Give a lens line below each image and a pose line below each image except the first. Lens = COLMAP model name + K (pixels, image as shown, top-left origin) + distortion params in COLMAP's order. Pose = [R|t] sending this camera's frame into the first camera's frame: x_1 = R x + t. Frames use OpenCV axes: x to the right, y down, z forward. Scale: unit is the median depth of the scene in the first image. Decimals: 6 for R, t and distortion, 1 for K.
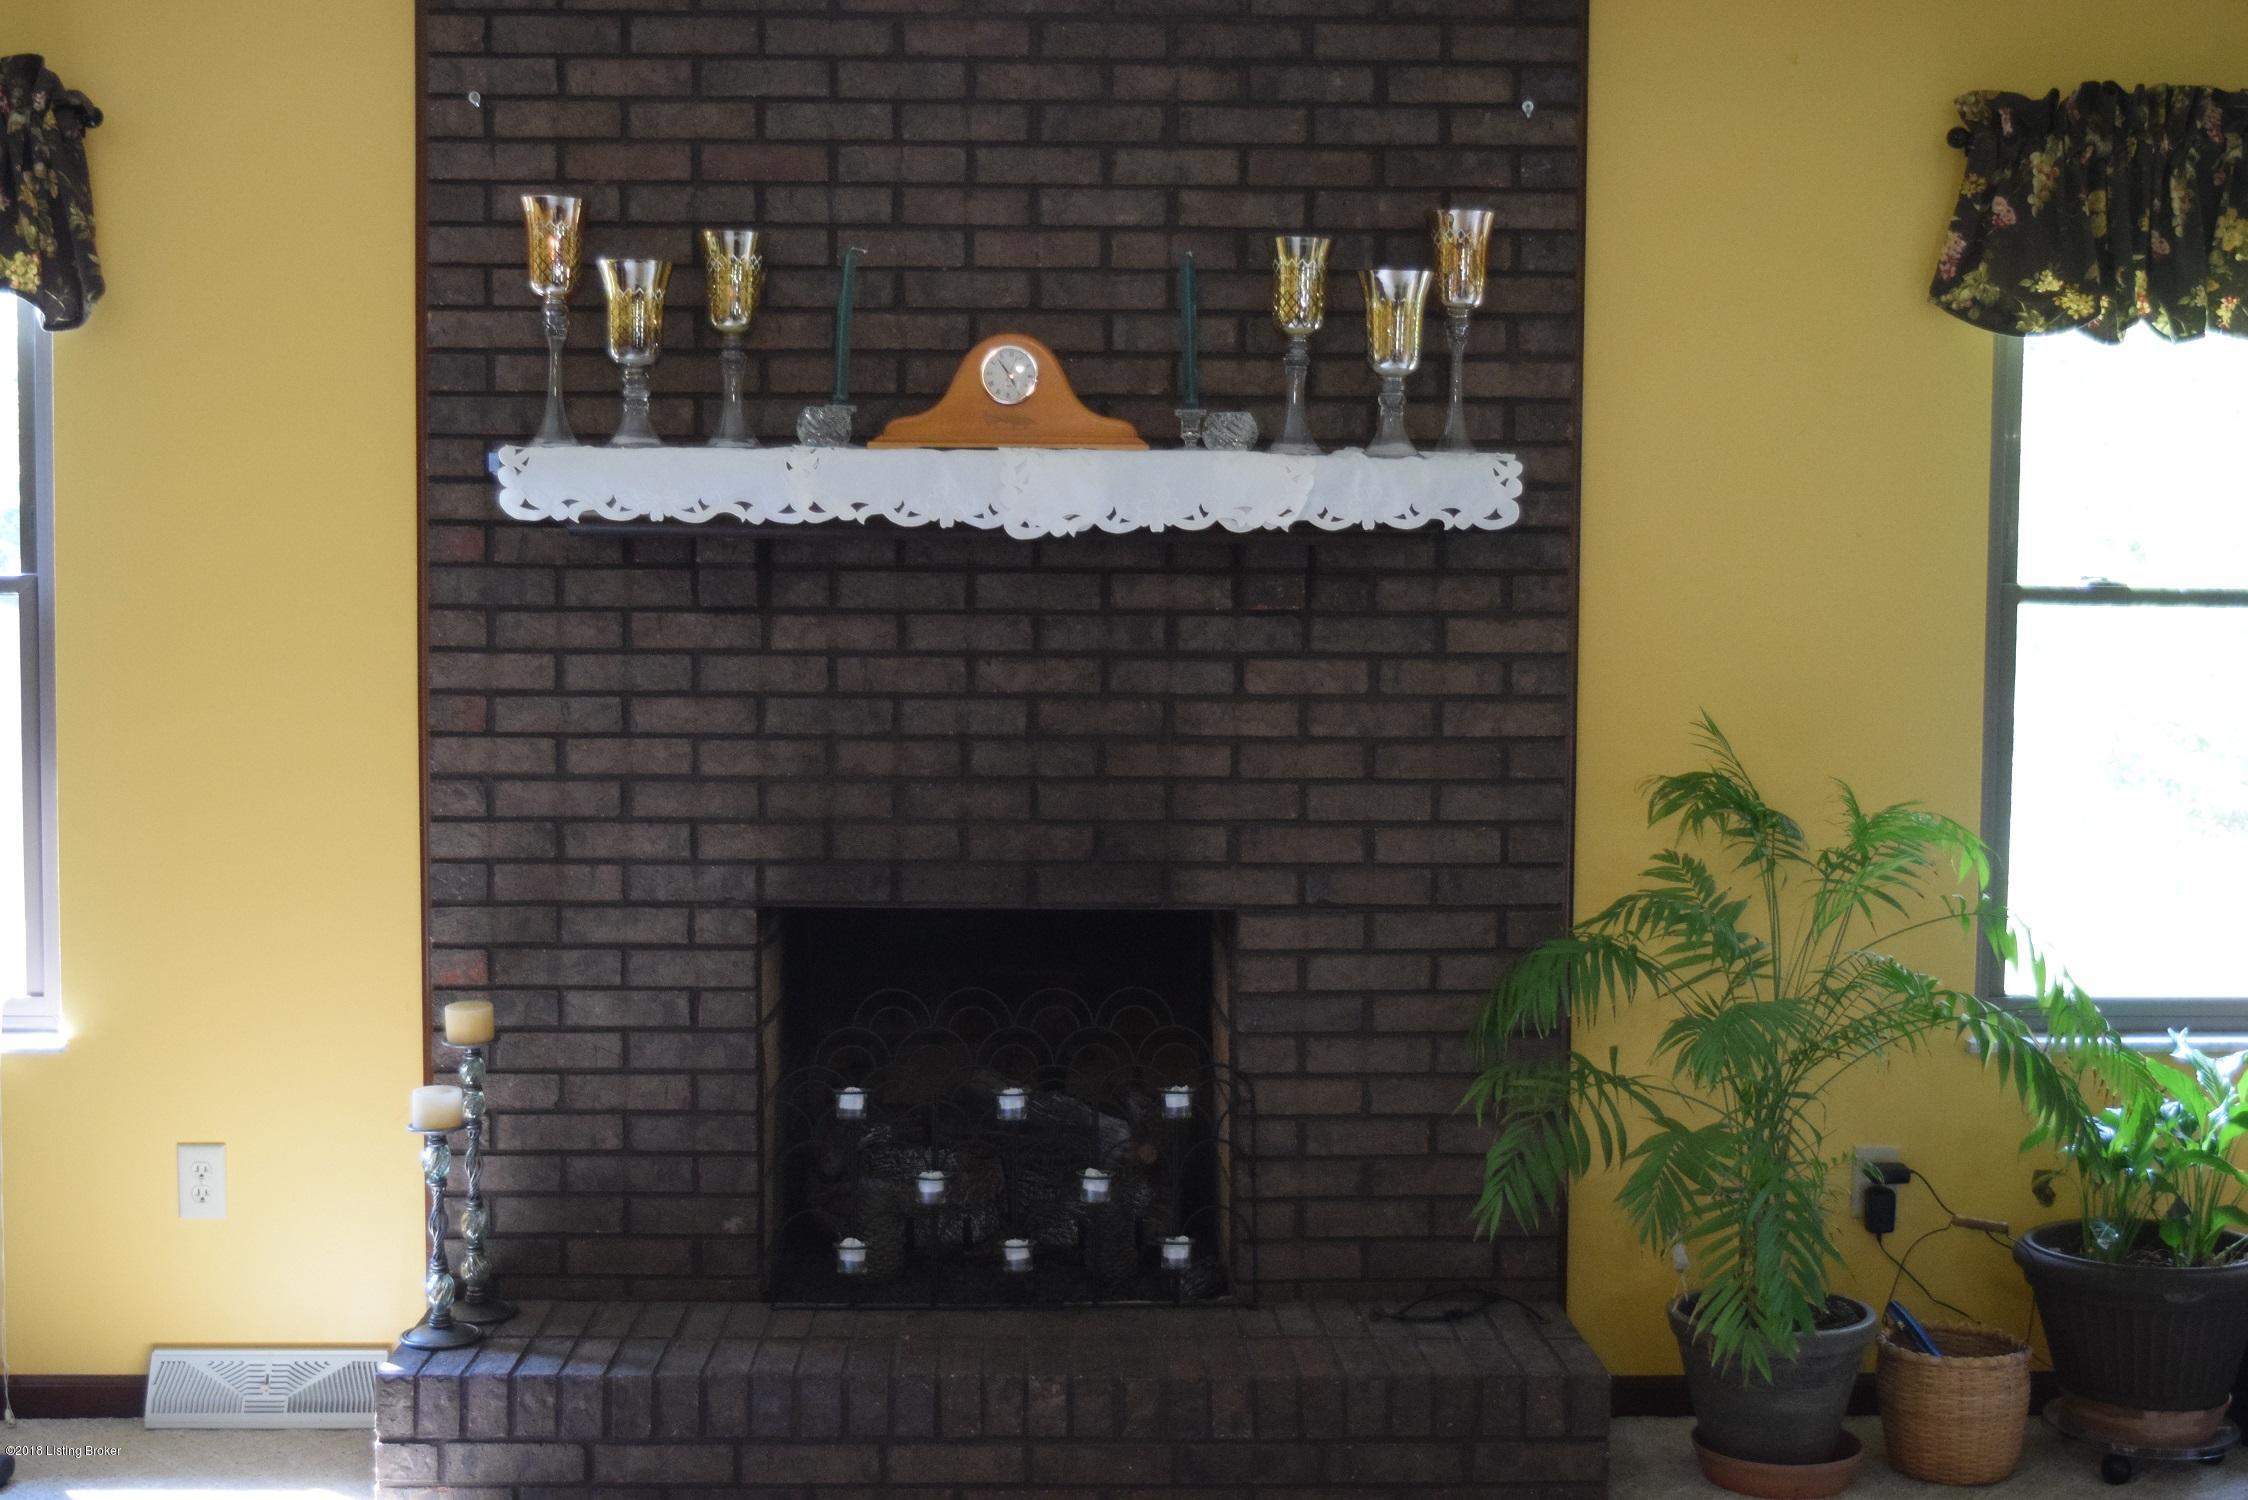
lens RADIAL K [[2928.3, 0, 1124.0], [0, 2928.3, 739.7], [0, 0, 1]] dist [-0.043840, 0.000000]
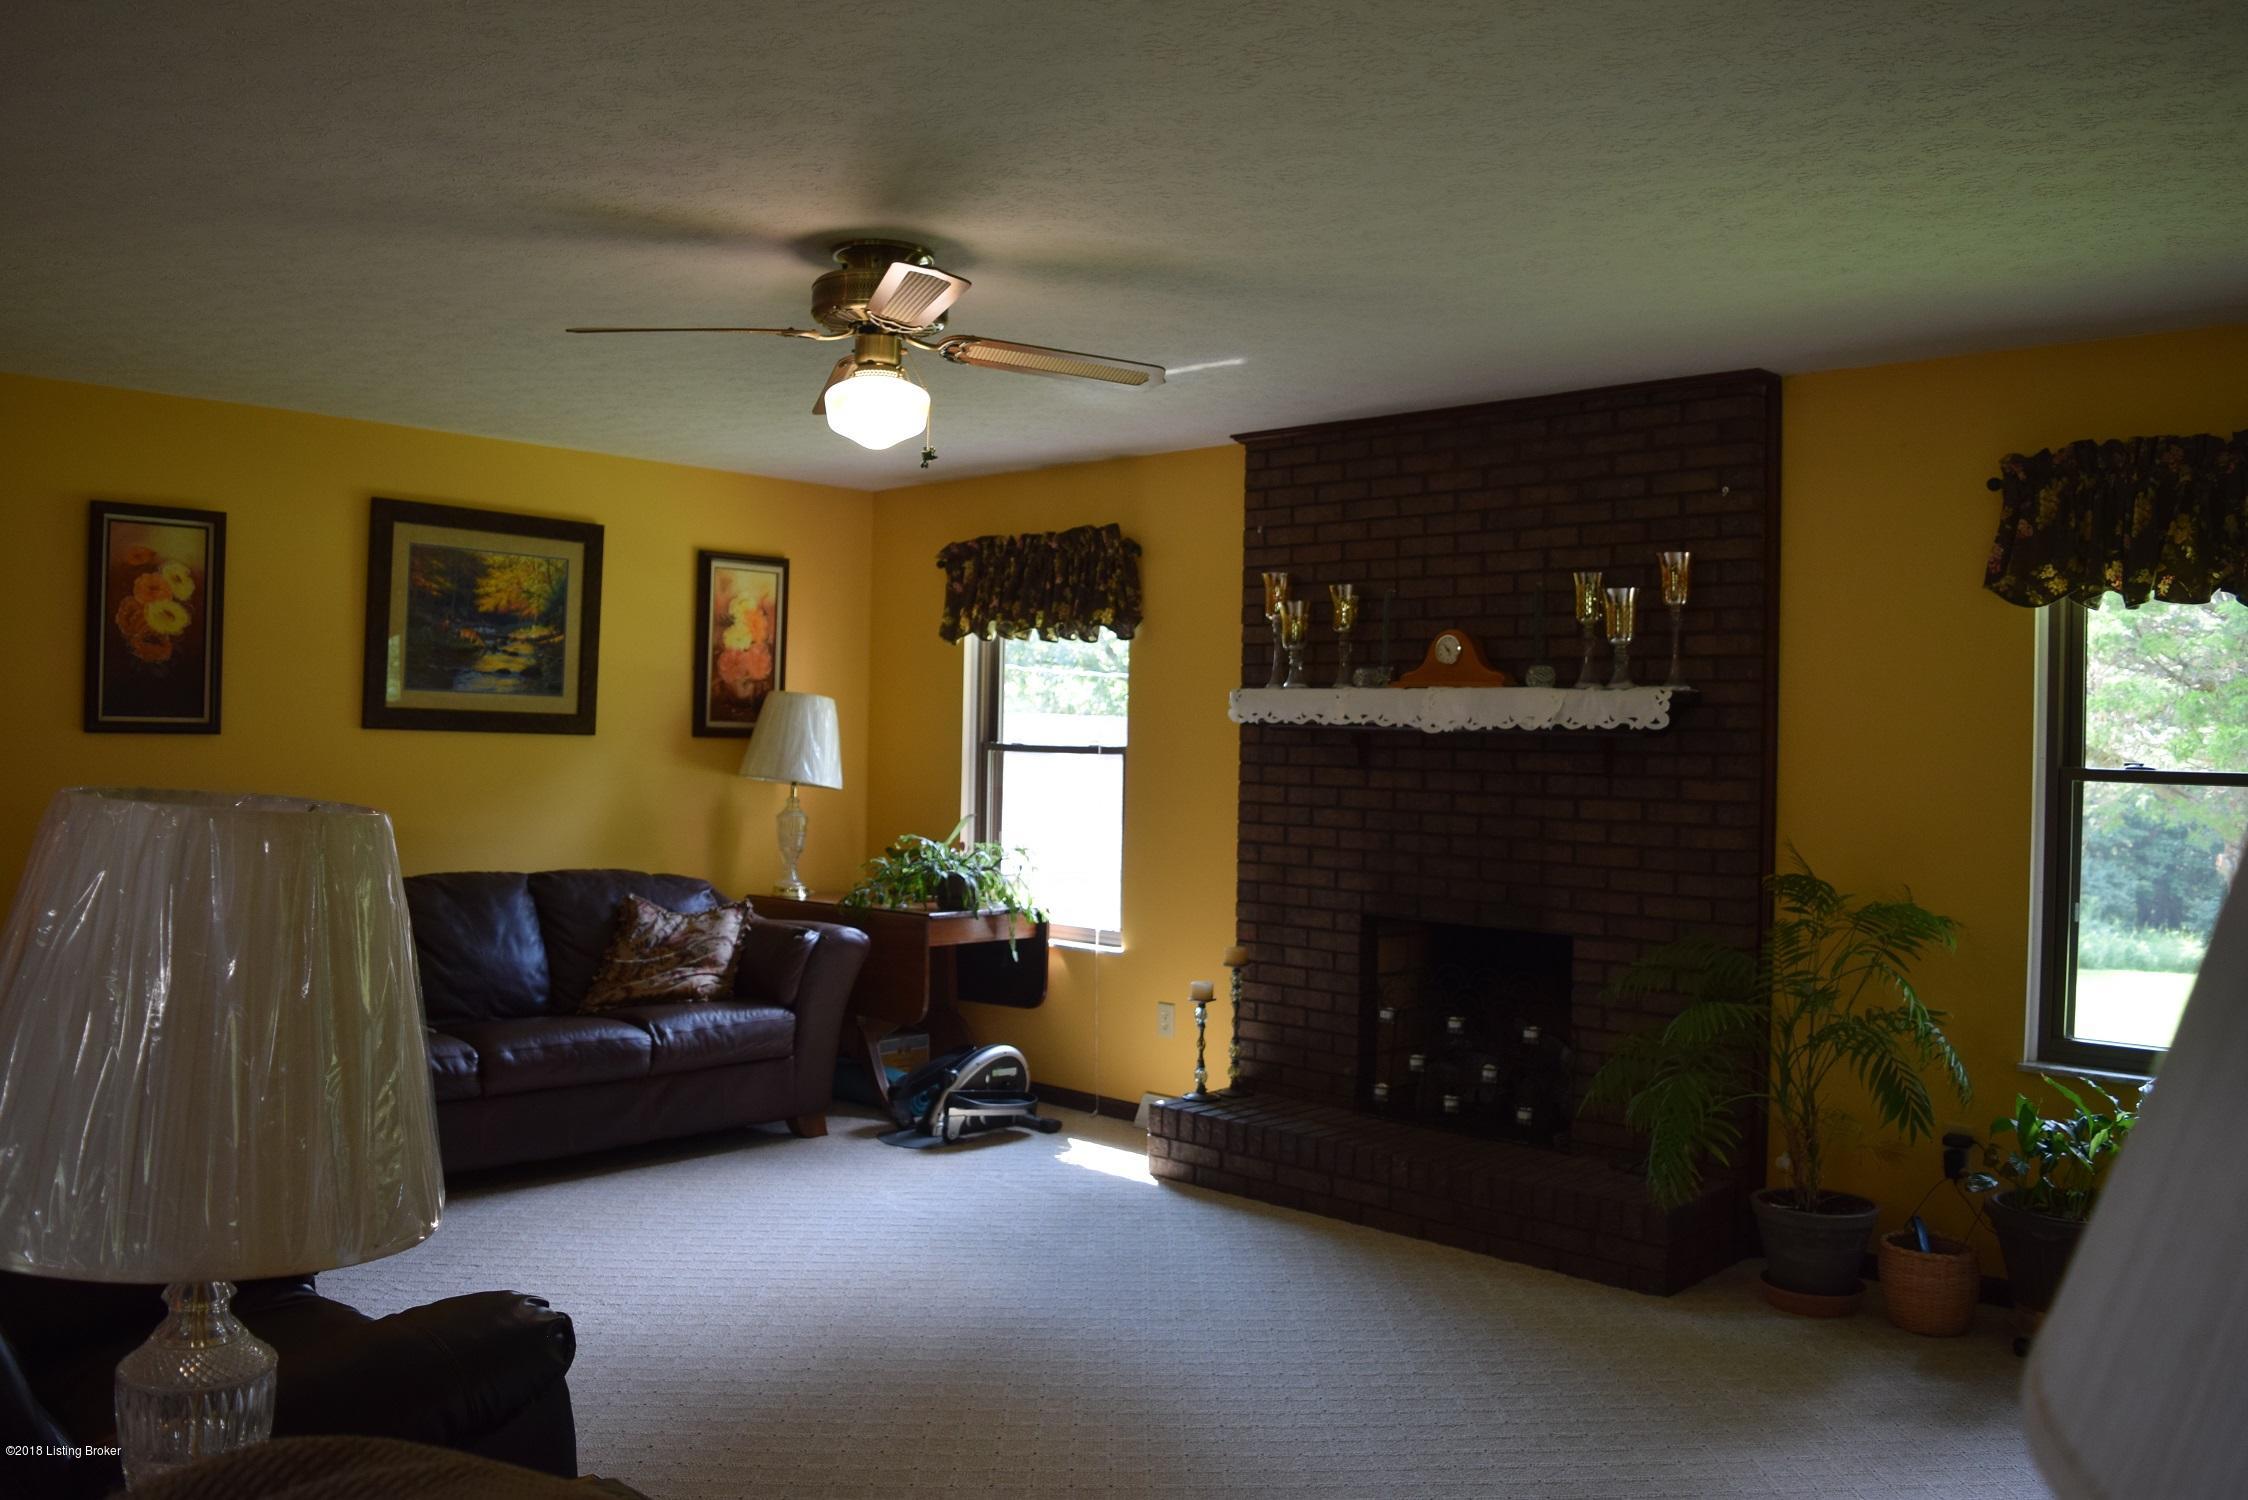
lens RADIAL K [[1788.2, 0, 1125.5], [0, 1788.2, 755.8], [0, 0, 1]] dist [-0.065692, 0.004487]
pose [[0.706666, 0.014554, -0.707398, 0.639582], [-0.061326, 0.997286, -0.040744, 0.008422], [0.704885, 0.072175, 0.705640, 0.003381]]
